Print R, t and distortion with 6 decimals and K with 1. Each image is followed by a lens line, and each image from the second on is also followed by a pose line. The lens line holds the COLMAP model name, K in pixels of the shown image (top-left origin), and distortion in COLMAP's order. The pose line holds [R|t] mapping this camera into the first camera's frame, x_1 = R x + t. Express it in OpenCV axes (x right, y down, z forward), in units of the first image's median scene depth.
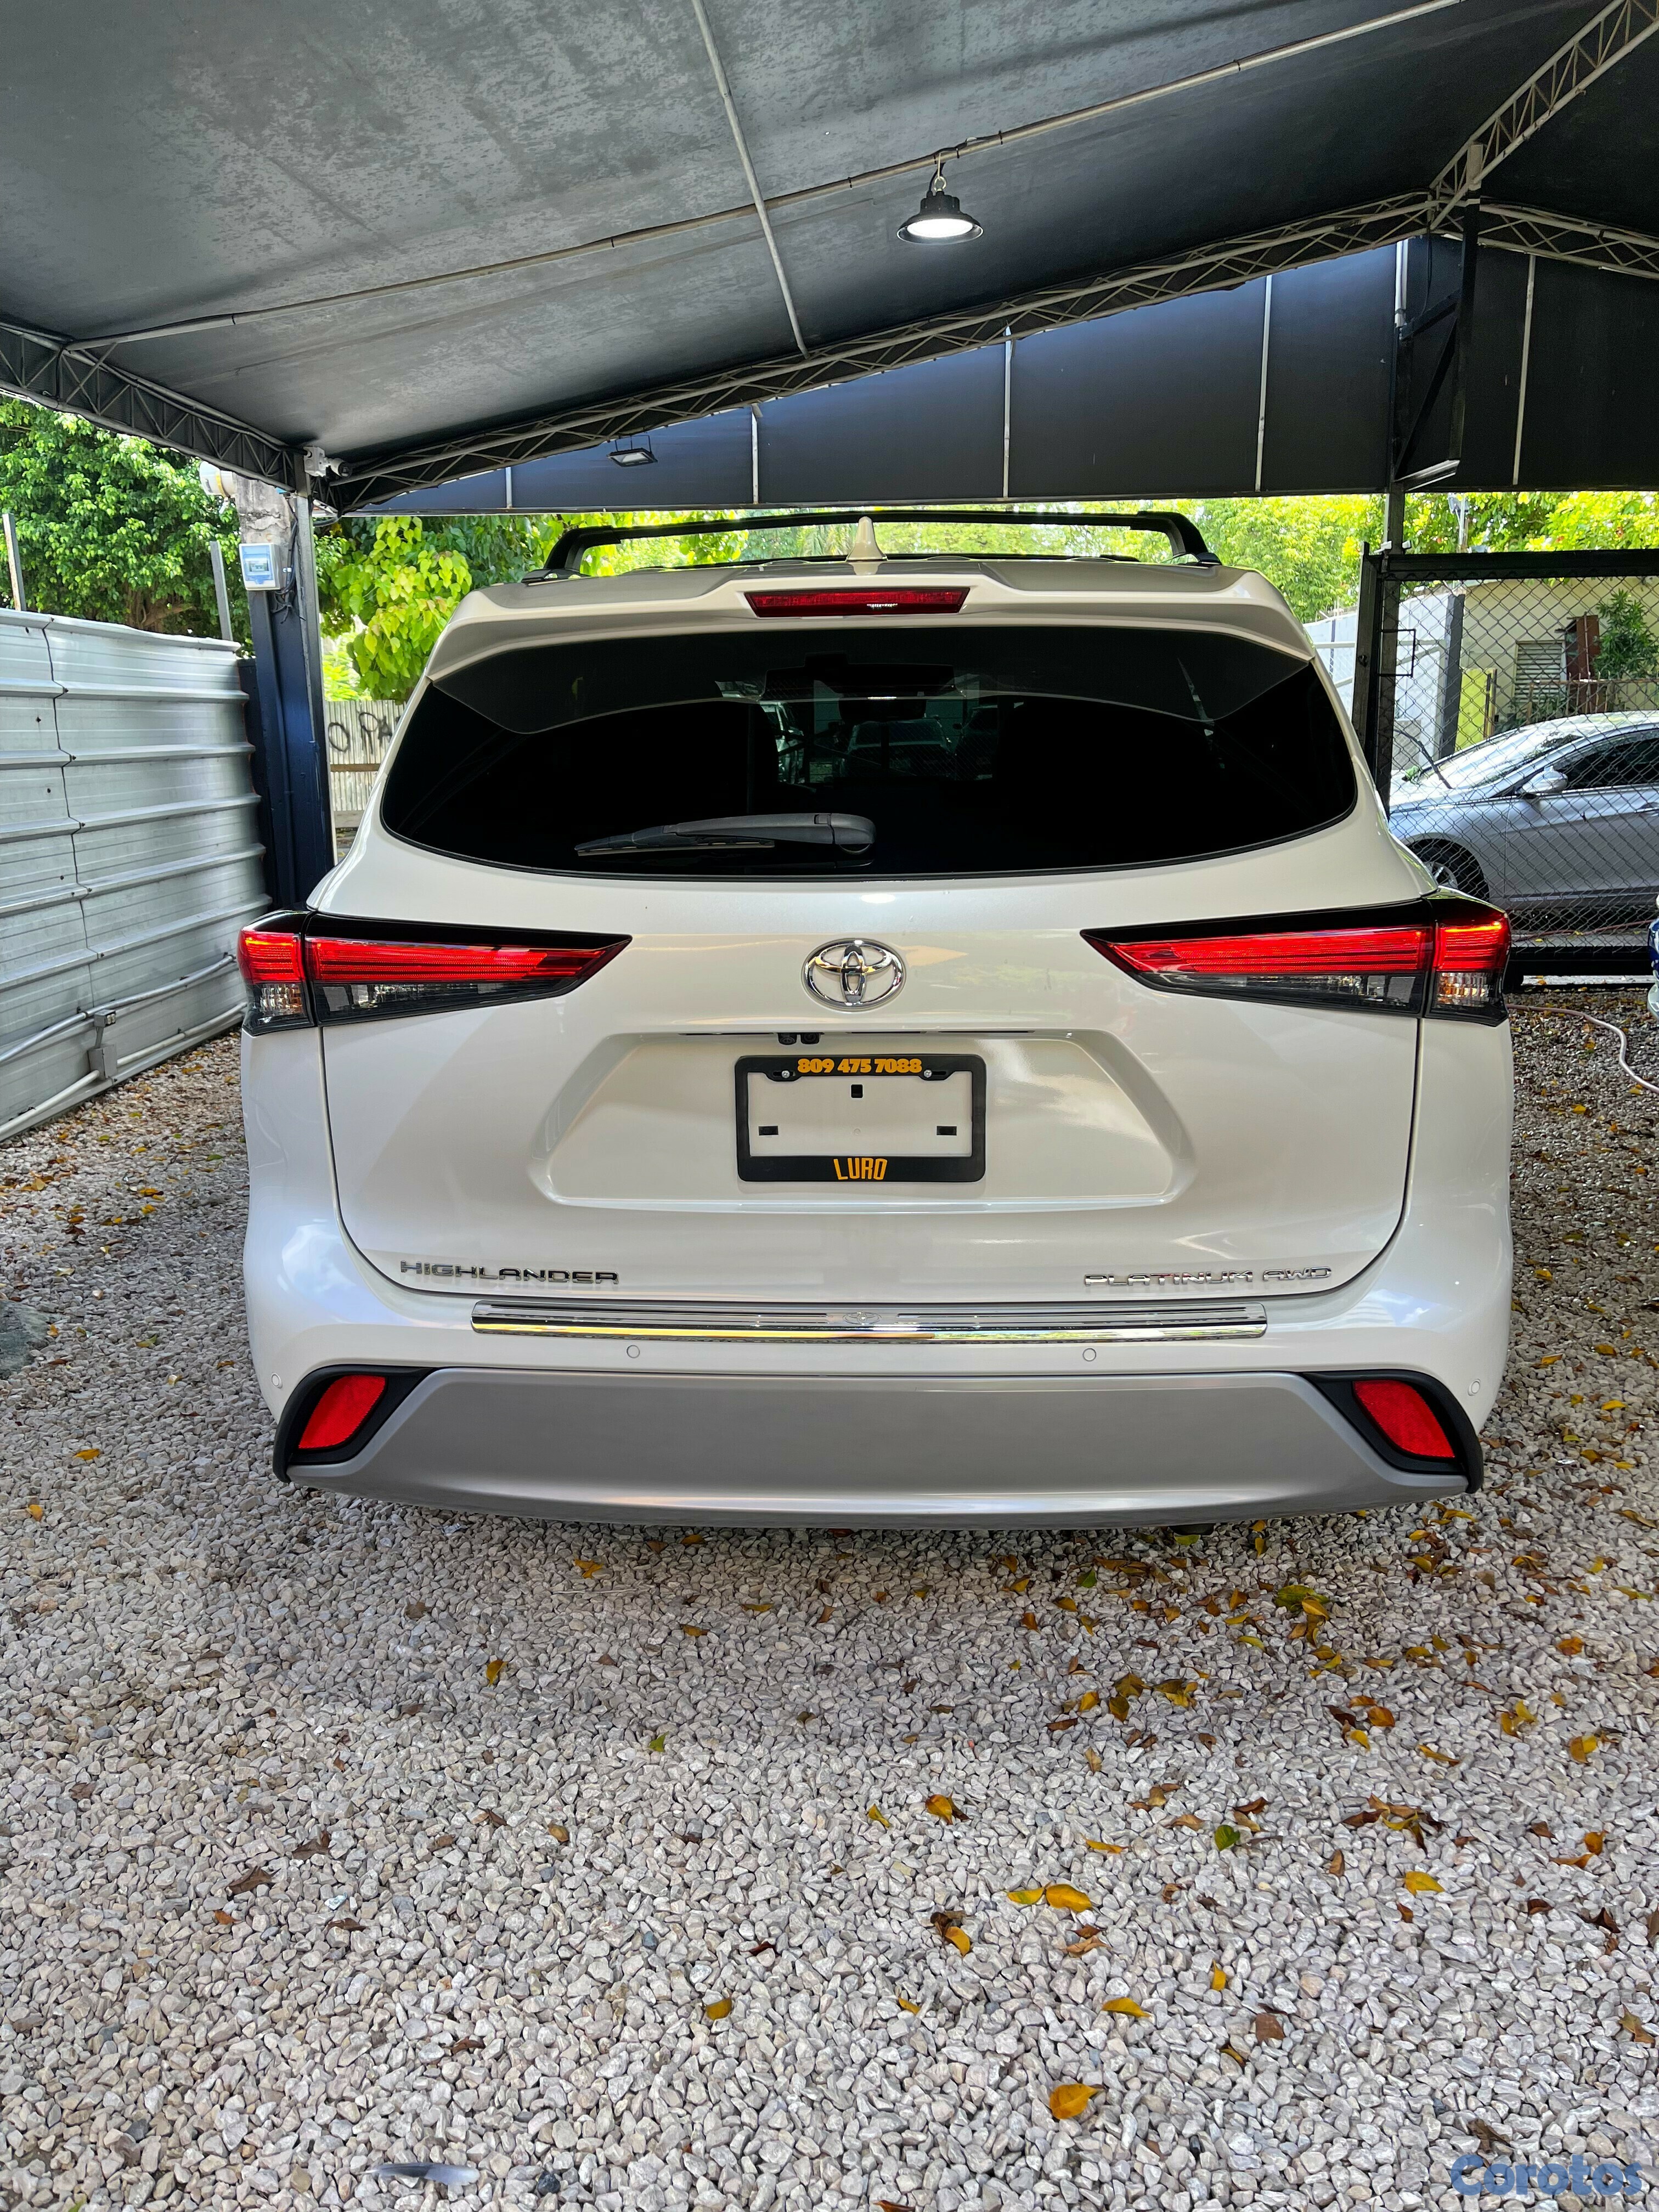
lens RADIAL K [[1713.0, 0, 813.1], [0, 1713.0, 1111.0], [0, 0, 1]] dist [0.047609, -0.041319]
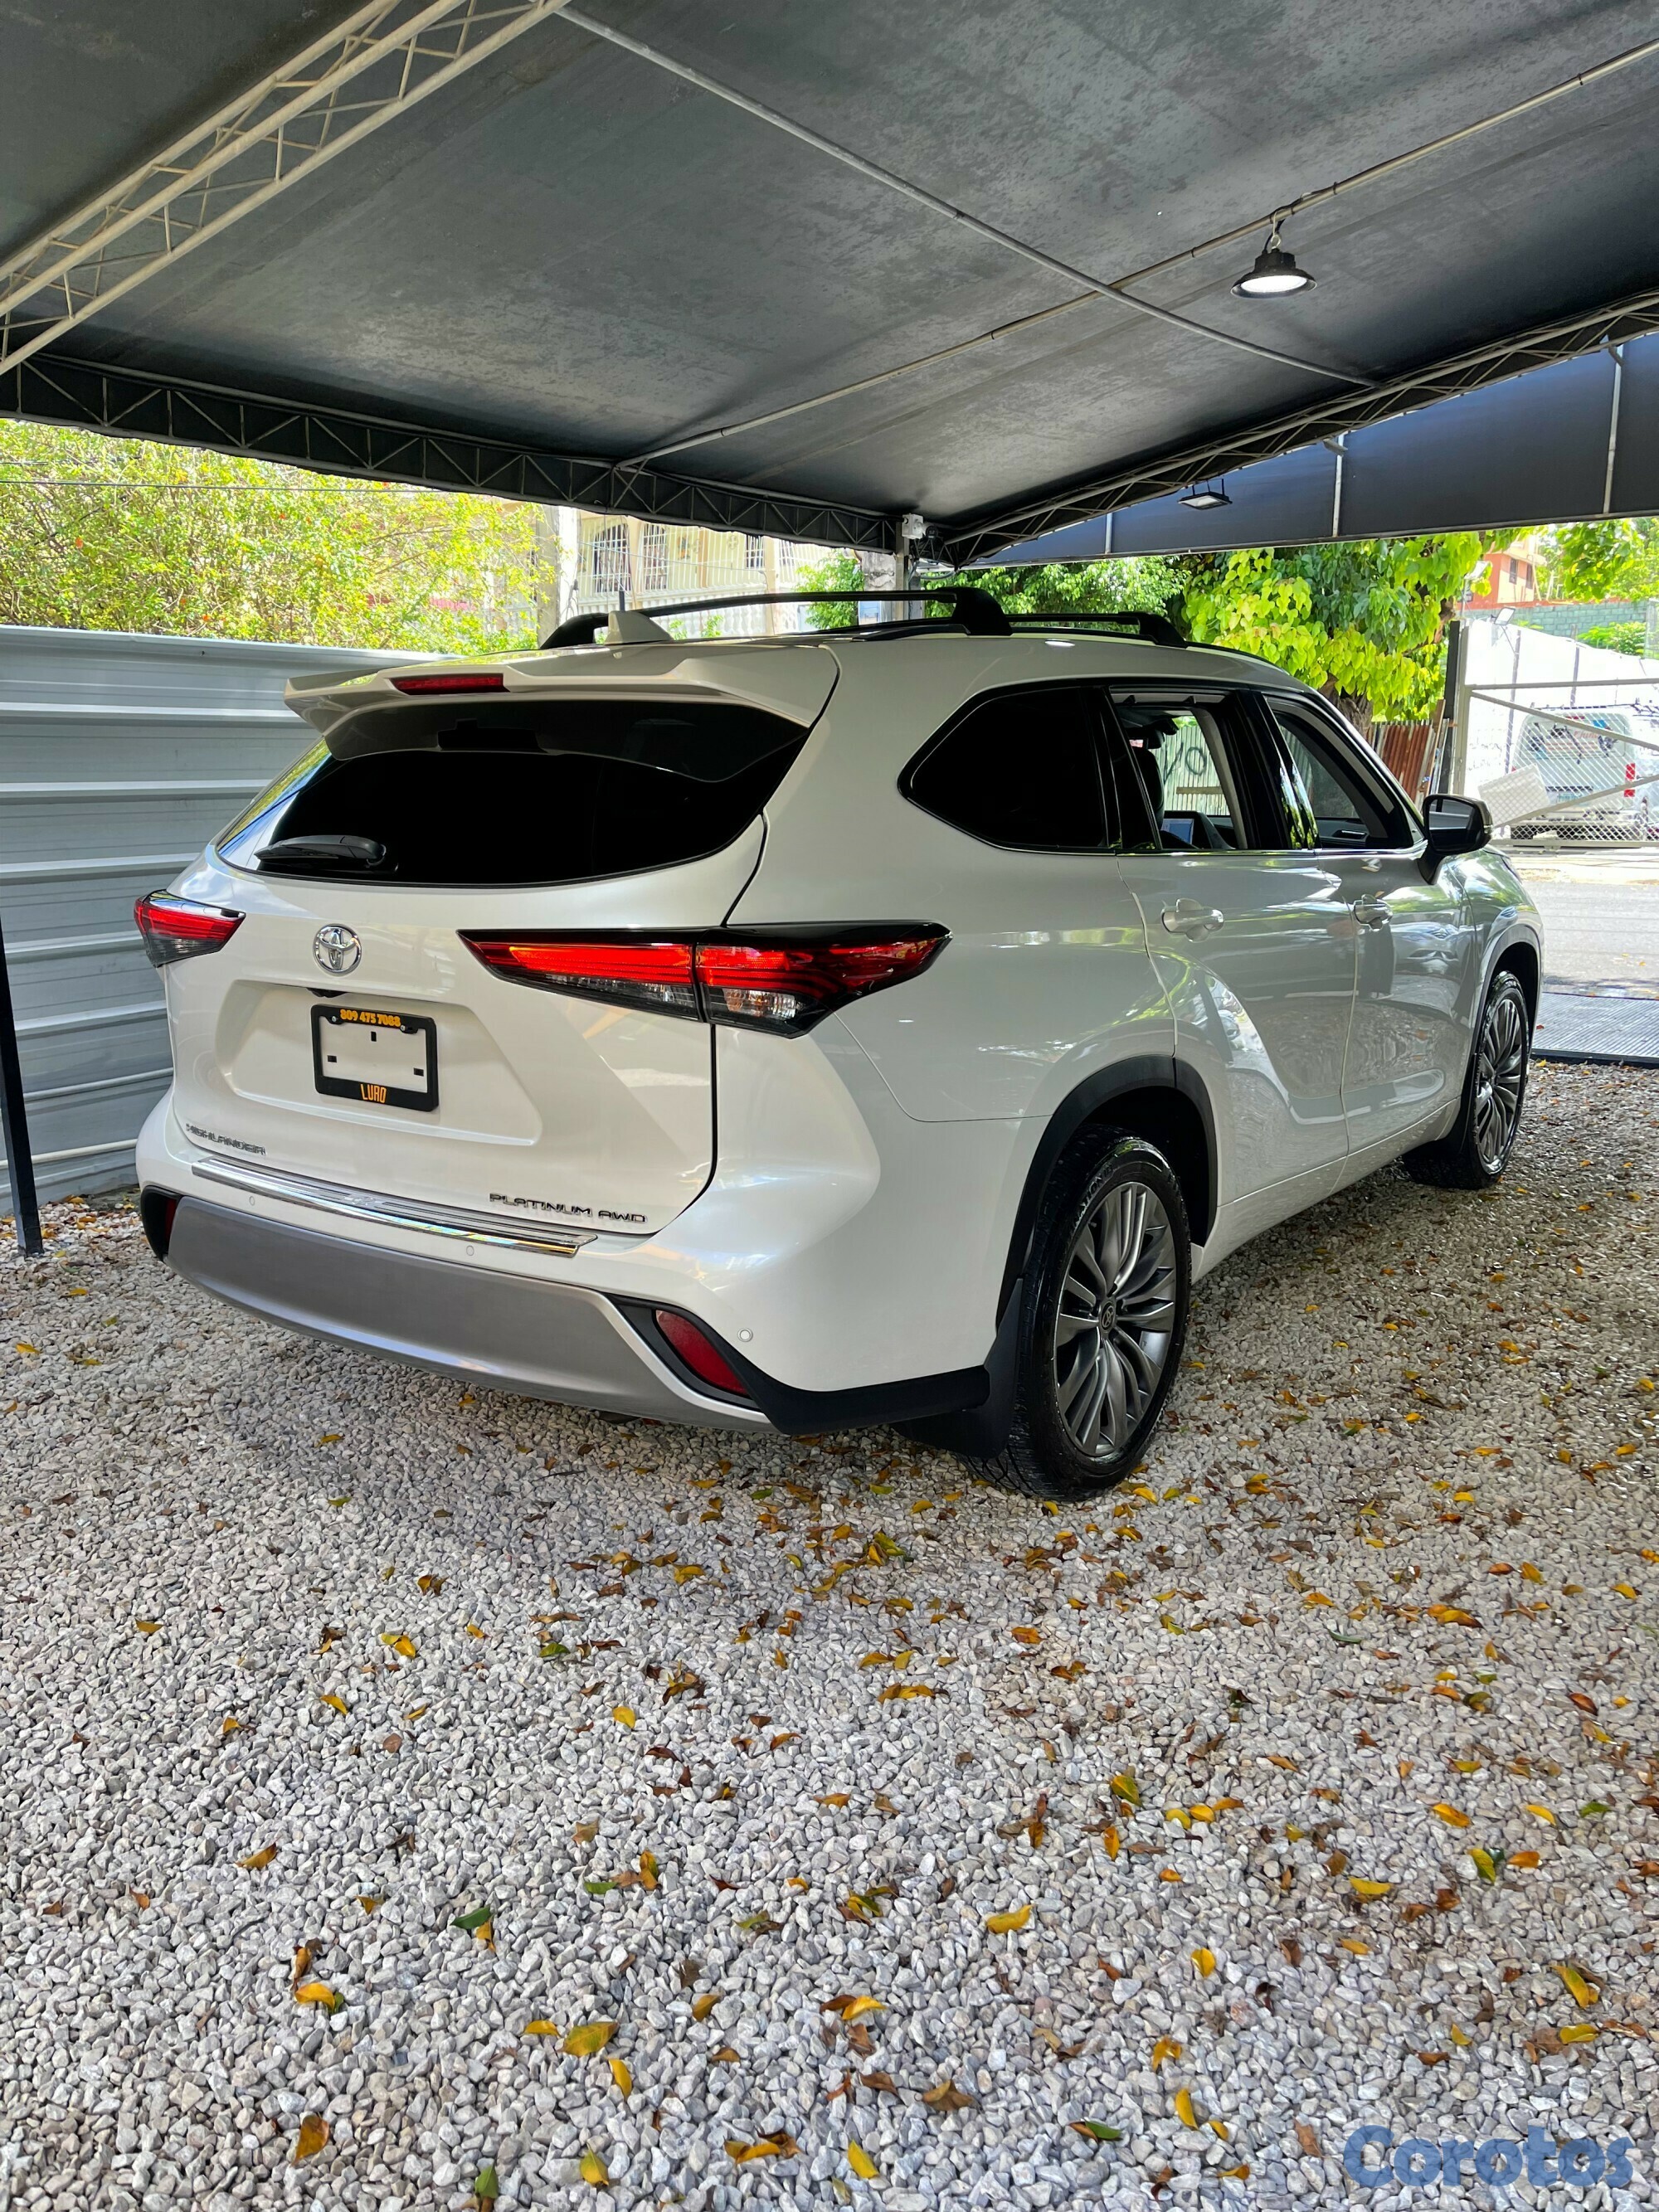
lens RADIAL K [[1713.1, 0, 821.4], [0, 1713.1, 1104.4], [0, 0, 1]] dist [0.047609, -0.041319]
pose [[0.845340, 0.118519, -0.520916, 0.888479], [-0.125347, 0.991863, 0.022256, -0.028148], [0.519315, 0.046482, 0.853318, 0.002043]]
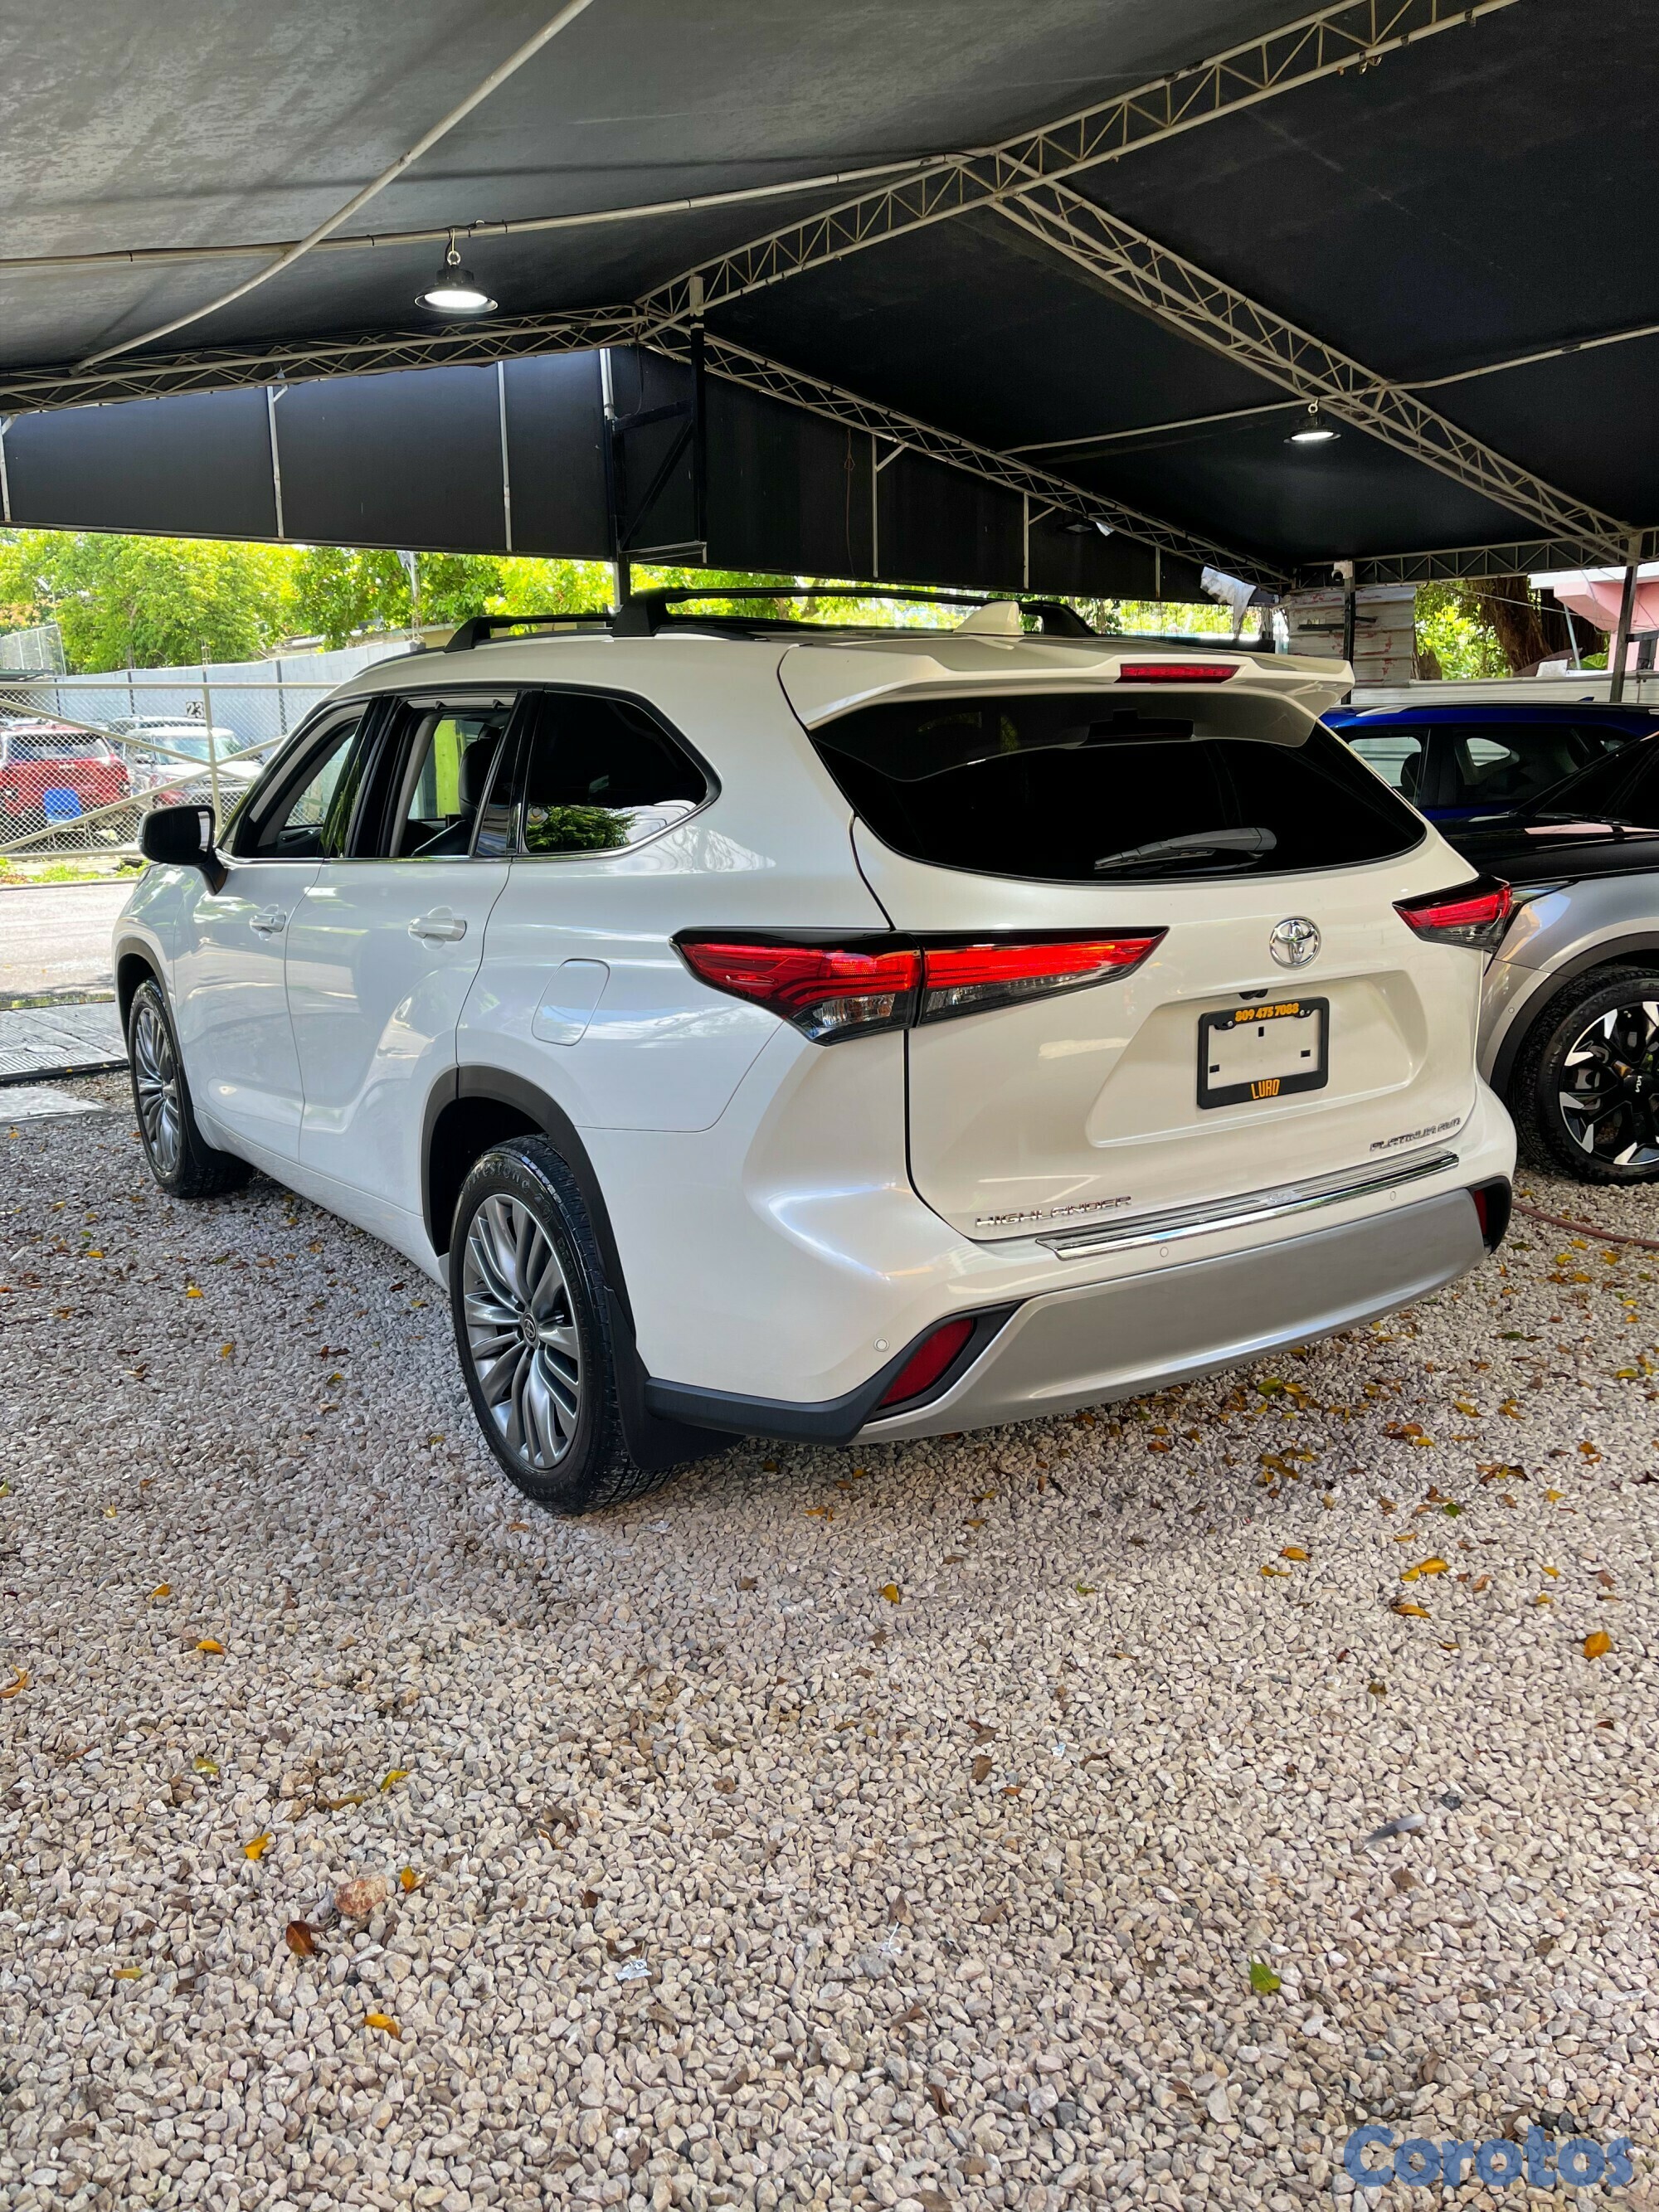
lens RADIAL K [[1713.1, 0, 823.4], [0, 1713.1, 1101.9], [0, 0, 1]] dist [0.047609, -0.041319]
pose [[0.788359, -0.123785, 0.602634, -0.899666], [0.139181, 0.990038, 0.021286, -0.028202], [-0.599266, 0.067095, 0.797734, 0.102840]]
